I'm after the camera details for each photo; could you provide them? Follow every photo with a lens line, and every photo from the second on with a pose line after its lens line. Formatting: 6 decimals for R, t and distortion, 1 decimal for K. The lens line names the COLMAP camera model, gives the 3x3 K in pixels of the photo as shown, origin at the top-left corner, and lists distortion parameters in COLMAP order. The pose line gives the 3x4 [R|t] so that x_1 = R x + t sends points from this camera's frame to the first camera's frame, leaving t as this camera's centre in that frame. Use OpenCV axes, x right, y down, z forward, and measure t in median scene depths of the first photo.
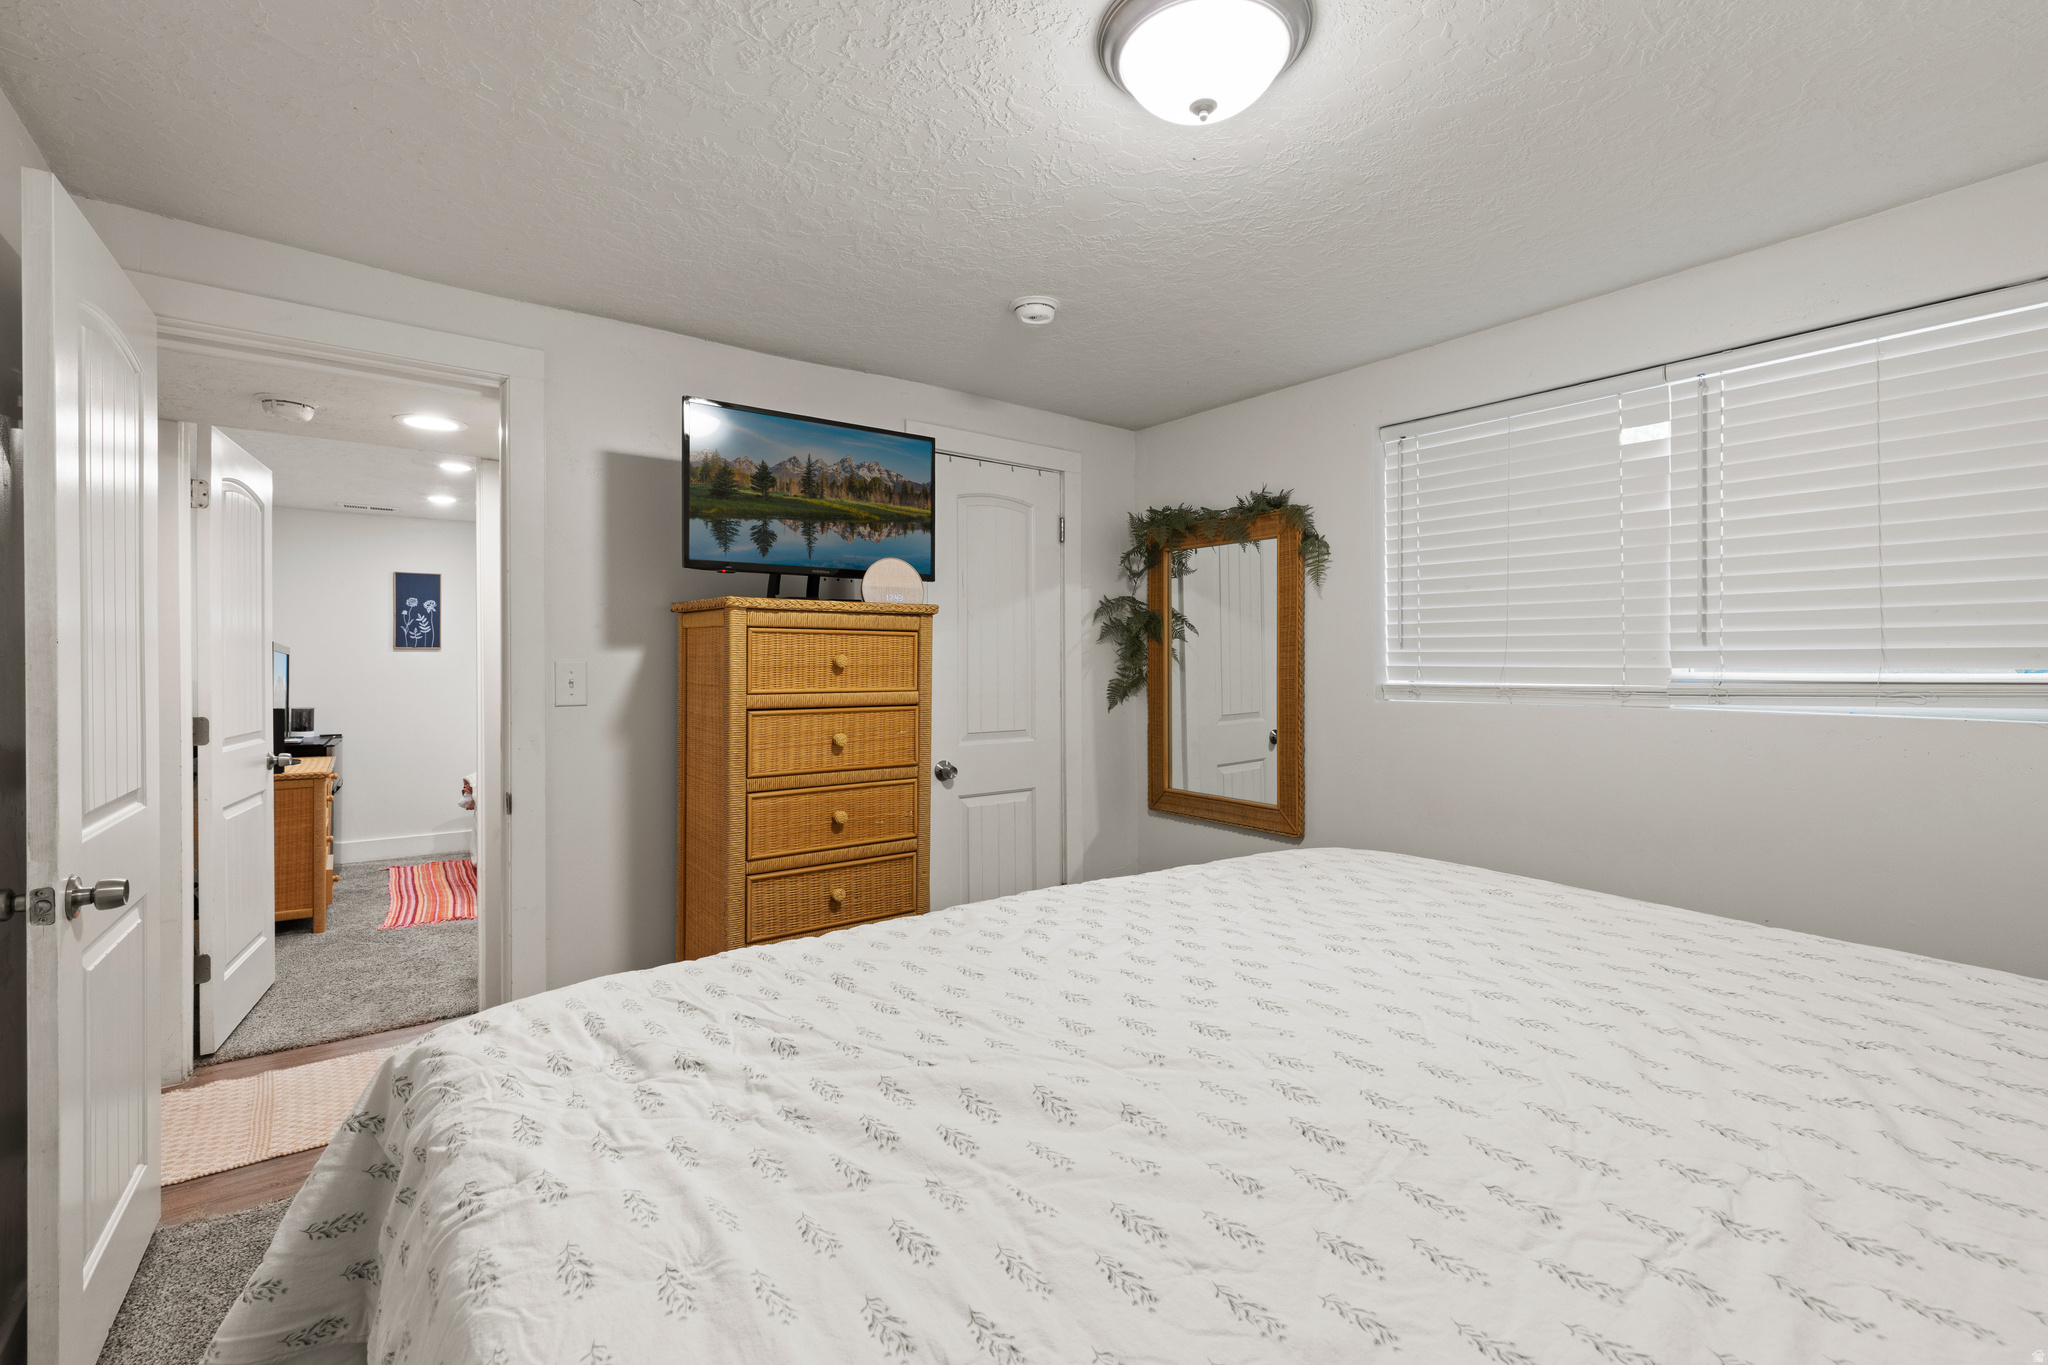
lens RADIAL K [[882.2, 0, 1016.6], [0, 882.2, 692.9], [0, 0, 1]] dist [-0.007553, 0.004145]
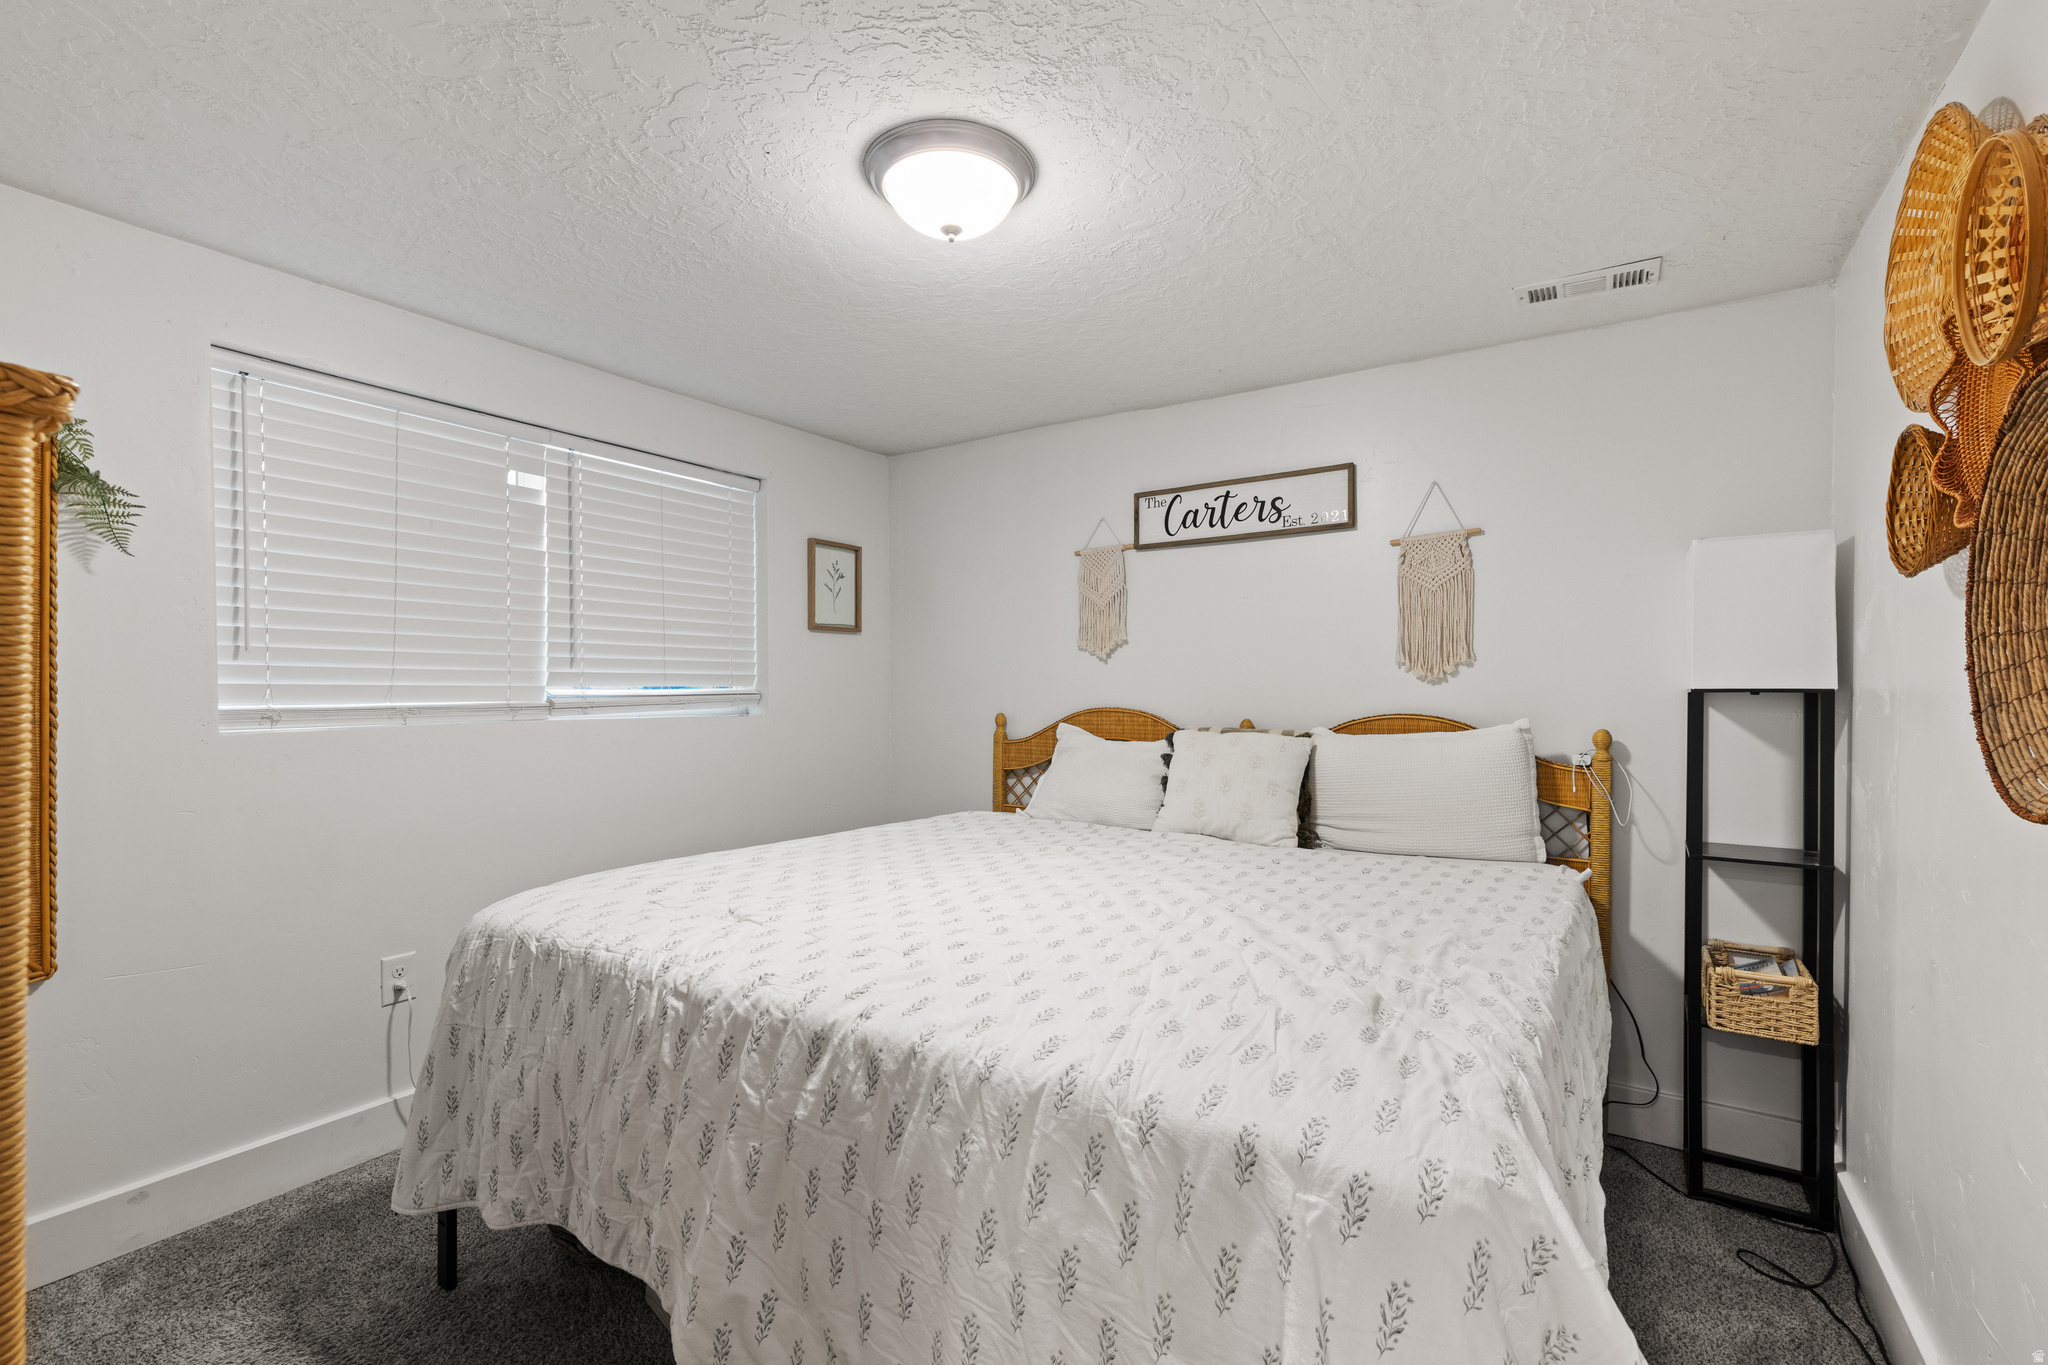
lens RADIAL K [[882.2, 0, 1016.6], [0, 882.2, 692.9], [0, 0, 1]] dist [-0.007553, 0.004145]
pose [[-0.328706, -0.012241, 0.944353, -0.580437], [0.023935, 0.999487, 0.021287, -0.028884], [-0.944129, 0.029600, -0.328245, 0.791483]]
